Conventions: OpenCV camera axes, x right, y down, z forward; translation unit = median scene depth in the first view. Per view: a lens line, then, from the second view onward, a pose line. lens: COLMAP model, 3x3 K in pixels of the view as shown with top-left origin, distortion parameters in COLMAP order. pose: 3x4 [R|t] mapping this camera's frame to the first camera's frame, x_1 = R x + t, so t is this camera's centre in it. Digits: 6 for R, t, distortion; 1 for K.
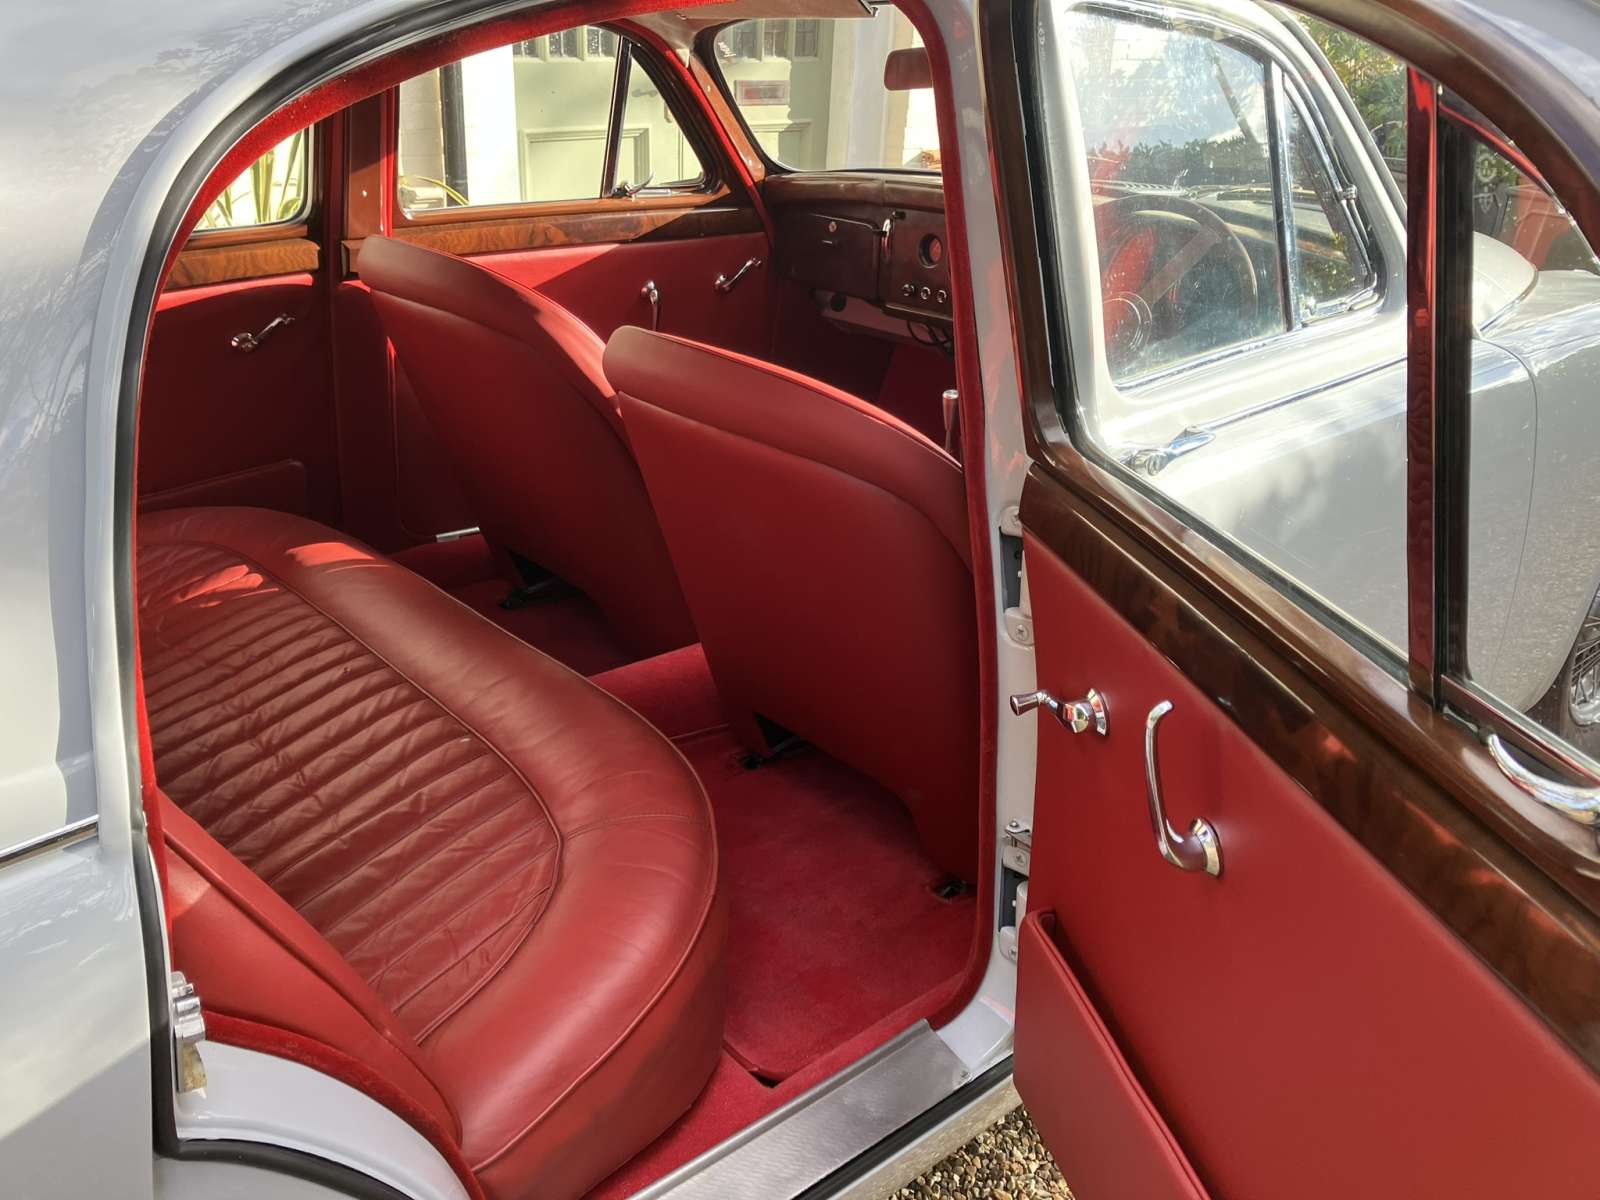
lens RADIAL K [[1288.5, 0, 800.0], [0, 1288.5, 600.0], [0, 0, 1]] dist [-0.000094, -0.002119]
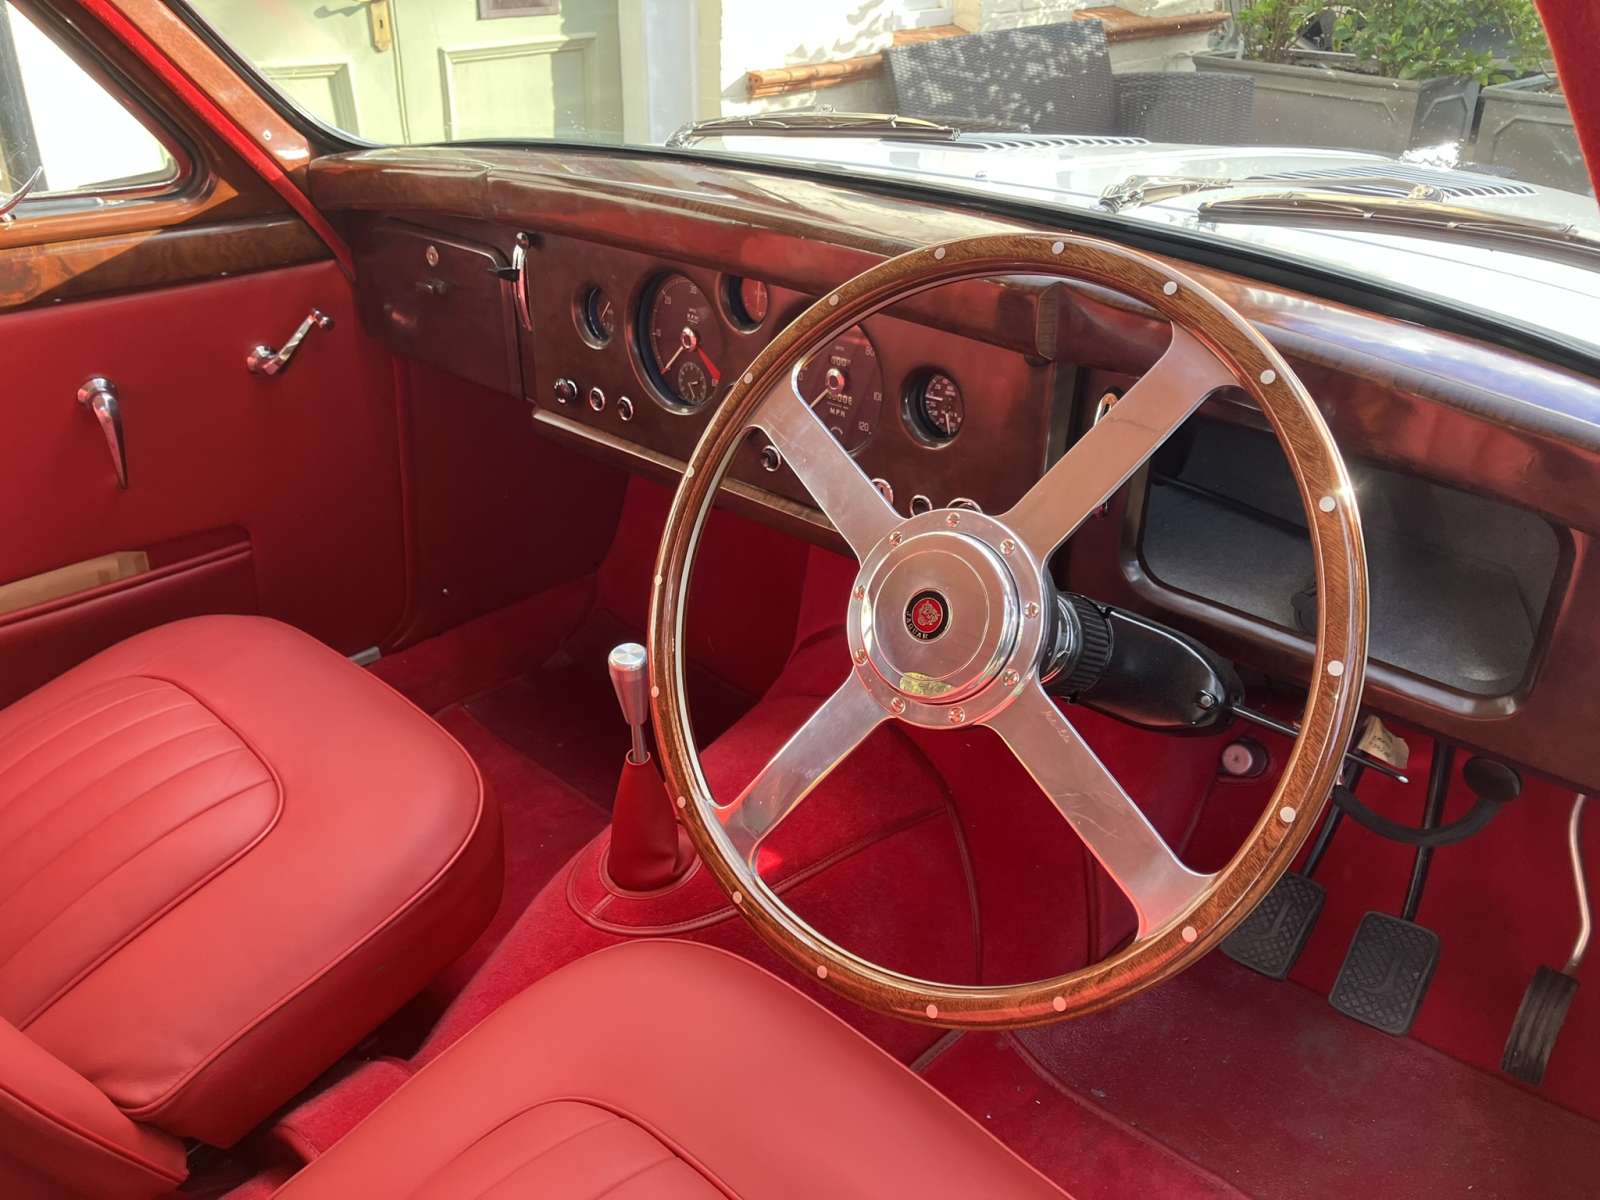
lens RADIAL K [[1288.5, 0, 800.0], [0, 1288.5, 600.0], [0, 0, 1]] dist [-0.000094, -0.002119]
pose [[0.994808, -0.067789, 0.075902, 0.122211], [0.063148, 0.996079, 0.061961, -0.173563], [-0.079804, -0.056846, 0.995188, 0.461500]]
